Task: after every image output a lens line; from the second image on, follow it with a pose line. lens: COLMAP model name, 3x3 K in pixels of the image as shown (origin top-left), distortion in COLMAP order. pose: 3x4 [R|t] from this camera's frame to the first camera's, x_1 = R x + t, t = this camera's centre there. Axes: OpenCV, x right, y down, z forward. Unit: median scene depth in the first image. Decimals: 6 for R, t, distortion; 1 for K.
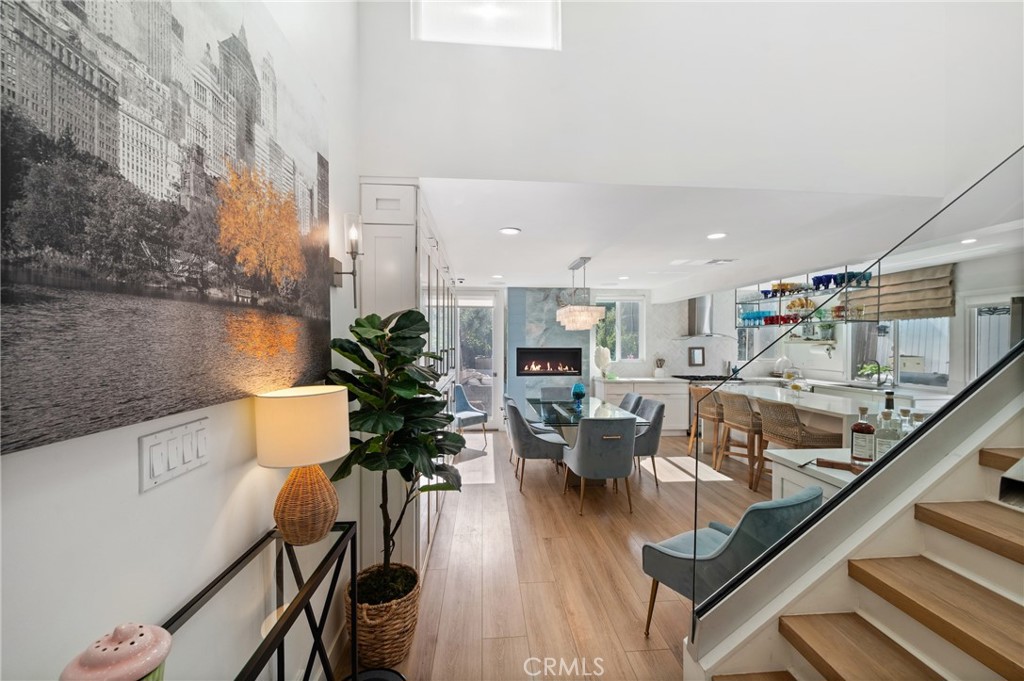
lens RADIAL K [[407.1, 0, 517.1], [0, 407.1, 345.4], [0, 0, 1]] dist [0.000035, -0.000107]
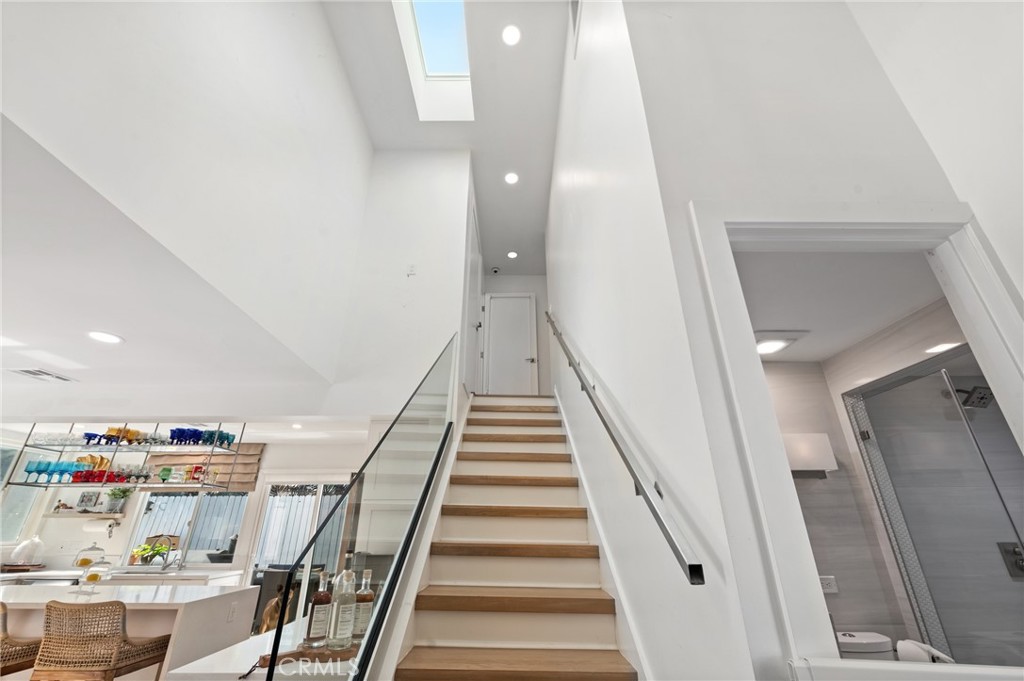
lens RADIAL K [[414.1, 0, 511.3], [0, 414.1, 349.6], [0, 0, 1]] dist [-0.001695, -0.000563]
pose [[0.082722, 0.392801, 0.915896, -0.057844], [0.008217, 0.918745, -0.394765, 0.022262], [-0.996539, 0.040181, 0.072773, 0.166139]]
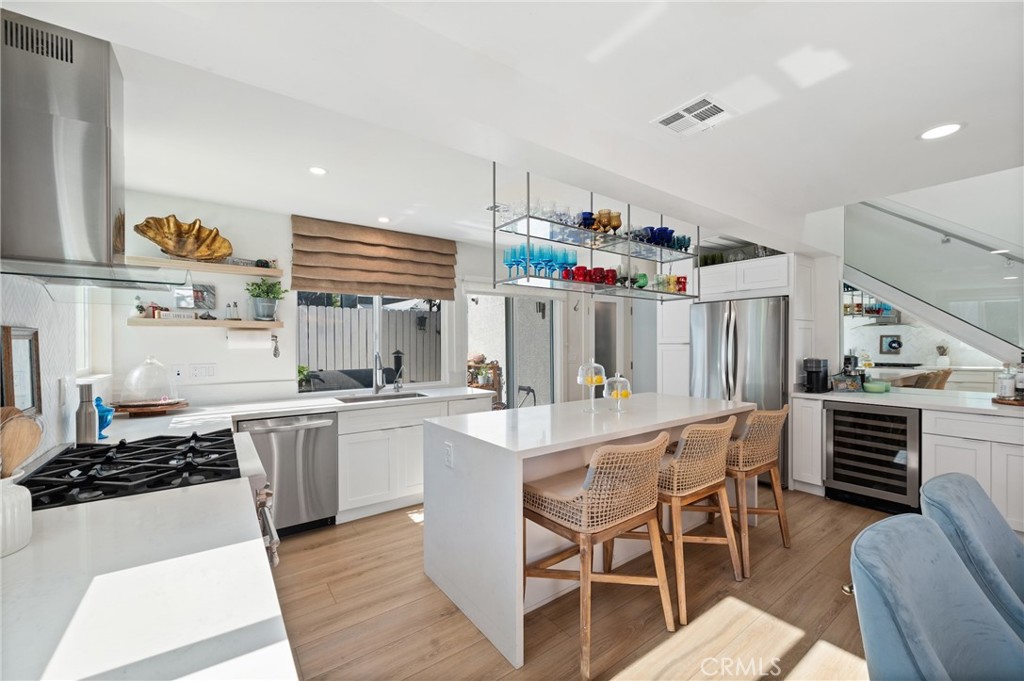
lens RADIAL K [[407.1, 0, 517.1], [0, 407.1, 345.4], [0, 0, 1]] dist [0.000035, -0.000107]
pose [[-0.525812, -0.001617, 0.850599, 0.198596], [0.012468, 0.999876, 0.009608, 0.018876], [-0.850509, 0.015657, -0.525727, 1.162854]]
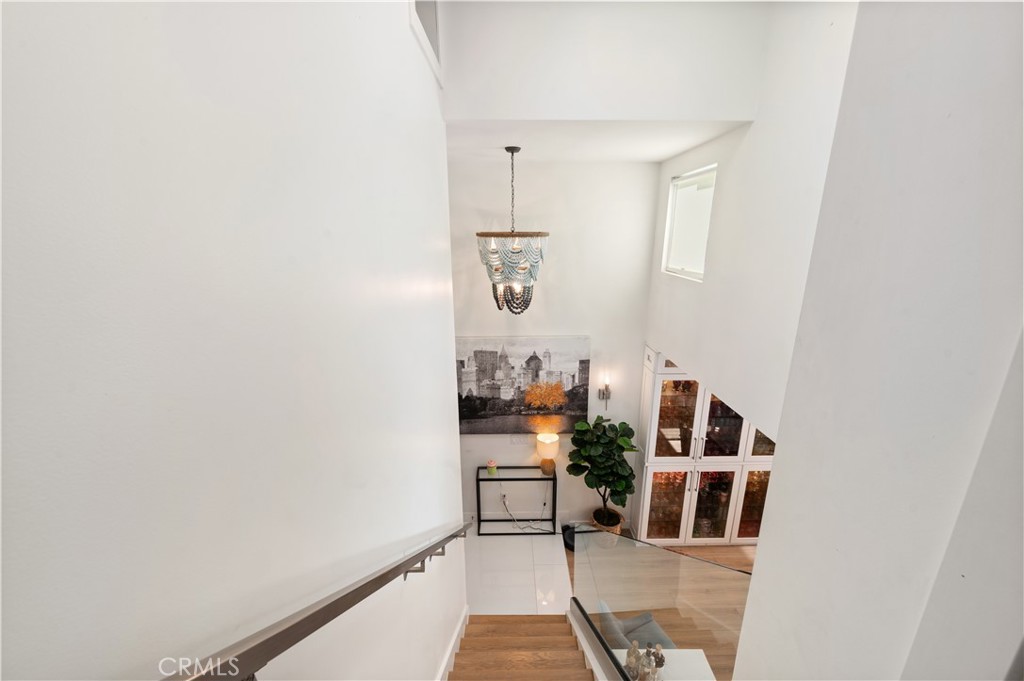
lens RADIAL K [[407.1, 0, 517.1], [0, 407.1, 345.4], [0, 0, 1]] dist [0.000035, -0.000107]
pose [[-0.065765, 0.266792, -0.961508, 0.639860], [-0.004764, 0.963499, 0.267670, -0.381148], [0.997824, 0.022184, -0.062094, 0.212119]]
